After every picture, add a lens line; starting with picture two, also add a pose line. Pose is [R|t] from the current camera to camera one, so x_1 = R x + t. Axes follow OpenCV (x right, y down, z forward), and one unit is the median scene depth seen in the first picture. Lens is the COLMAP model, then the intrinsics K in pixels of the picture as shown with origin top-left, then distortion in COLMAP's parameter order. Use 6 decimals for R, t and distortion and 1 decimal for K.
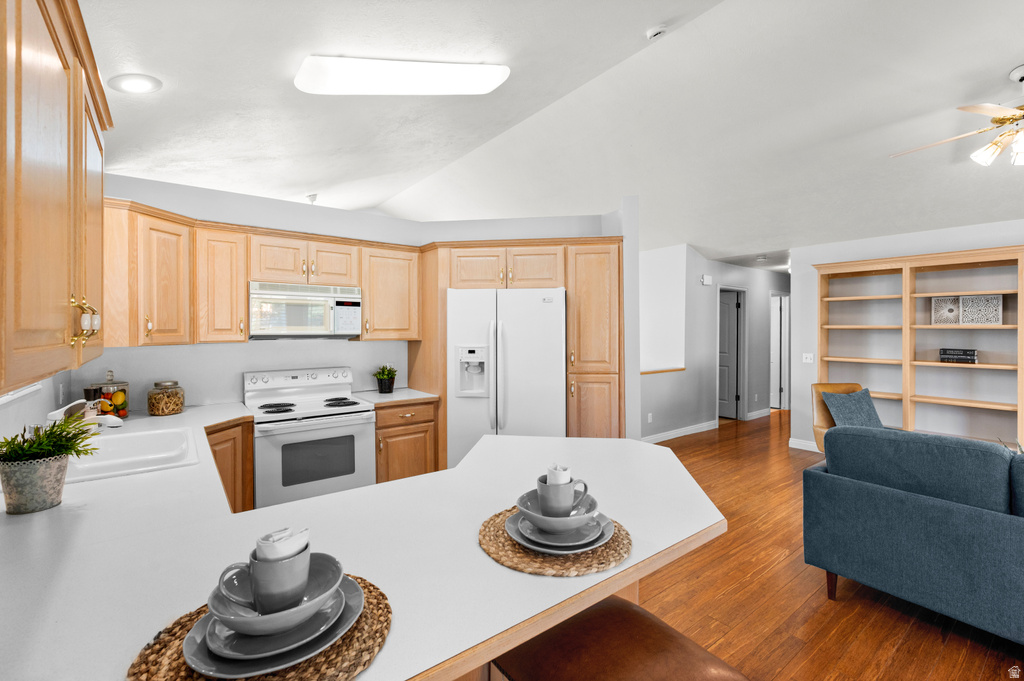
lens RADIAL K [[449.2, 0, 514.7], [0, 449.2, 329.7], [0, 0, 1]] dist [-0.002135, -0.000438]
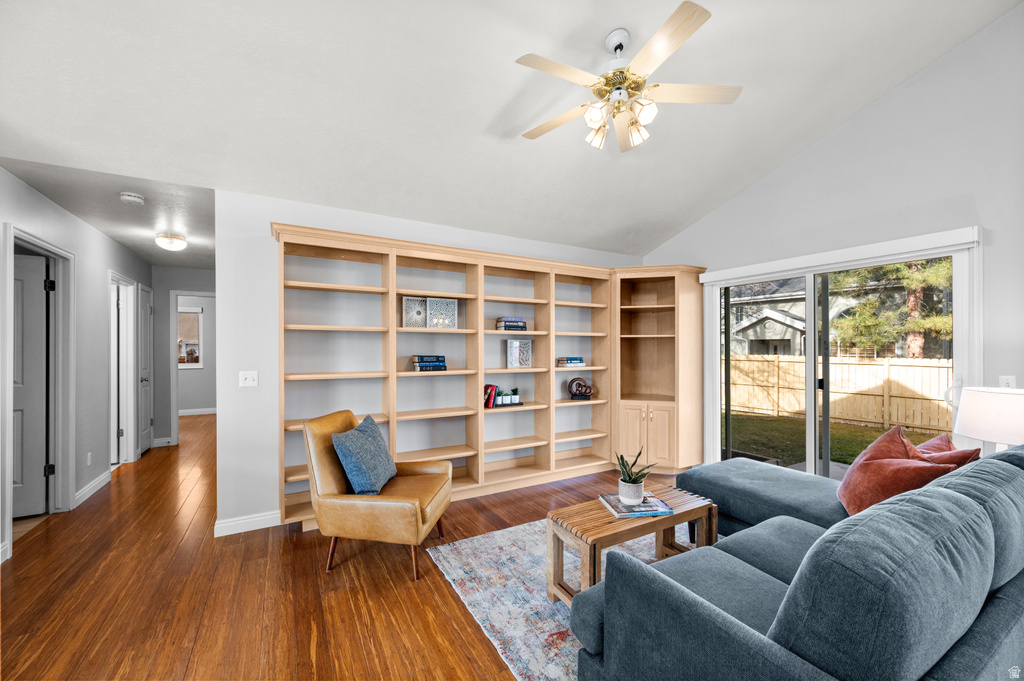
lens RADIAL K [[405.6, 0, 512.5], [0, 405.6, 346.0], [0, 0, 1]] dist [0.000234, -0.000122]
pose [[0.133119, -0.000166, 0.991100, 0.192235], [0.000884, 1.000000, 0.000048, 0.023594], [-0.991100, 0.000869, 0.133120, 0.695867]]
